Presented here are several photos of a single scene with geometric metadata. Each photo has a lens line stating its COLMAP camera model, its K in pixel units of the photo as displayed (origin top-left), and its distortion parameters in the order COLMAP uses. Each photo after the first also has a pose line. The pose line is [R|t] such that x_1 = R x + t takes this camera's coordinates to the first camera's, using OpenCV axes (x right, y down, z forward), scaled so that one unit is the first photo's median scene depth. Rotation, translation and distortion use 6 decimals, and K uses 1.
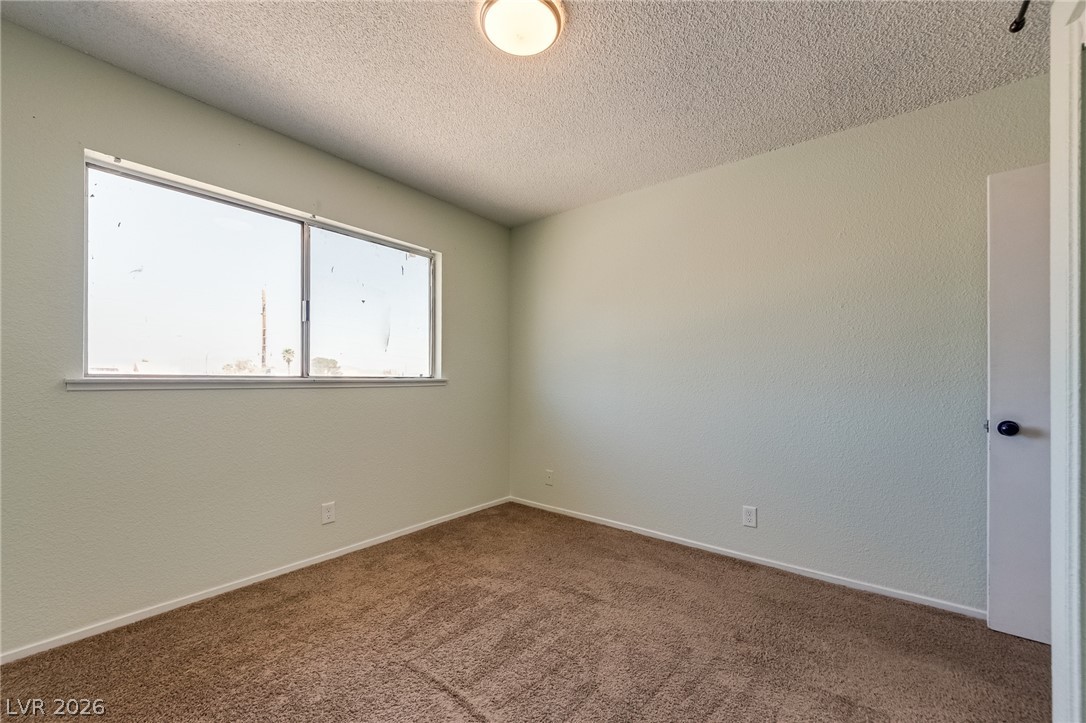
lens RADIAL K [[395.2, 0, 546.8], [0, 395.2, 379.7], [0, 0, 1]] dist [0.011202, -0.000061]
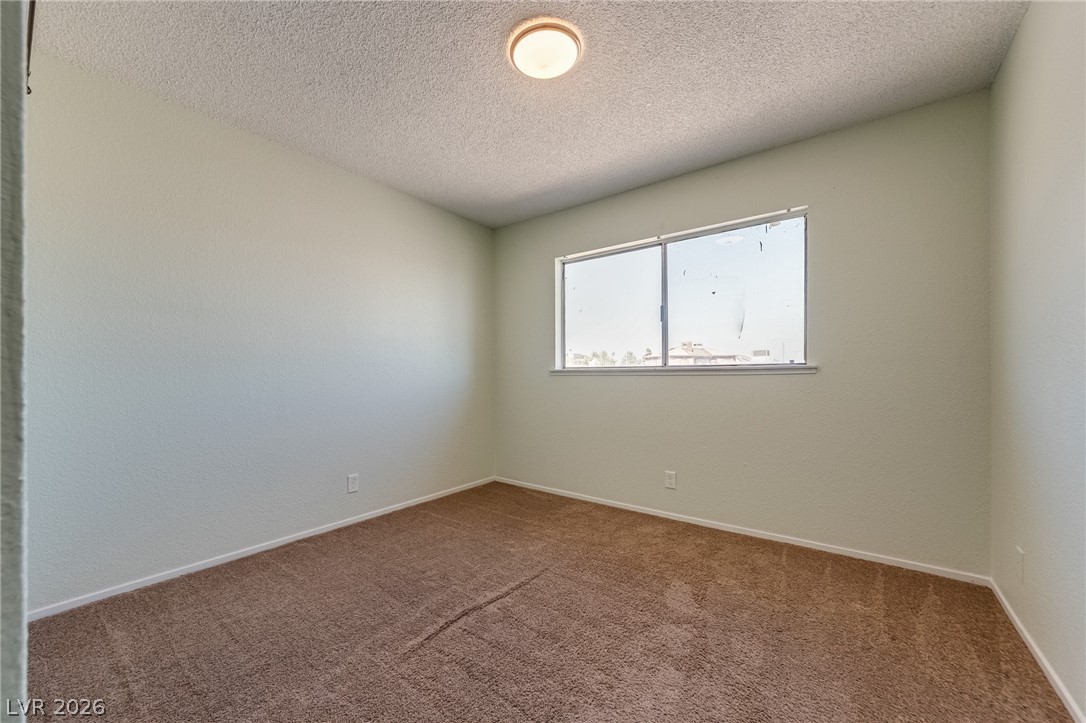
lens RADIAL K [[401.0, 0, 529.3], [0, 401.0, 367.1], [0, 0, 1]] dist [0.003215, 0.000073]
pose [[0.076371, -0.007879, -0.997048, 0.570519], [0.013450, 0.999886, -0.006872, -0.001381], [0.996989, -0.012885, 0.076468, 0.447406]]
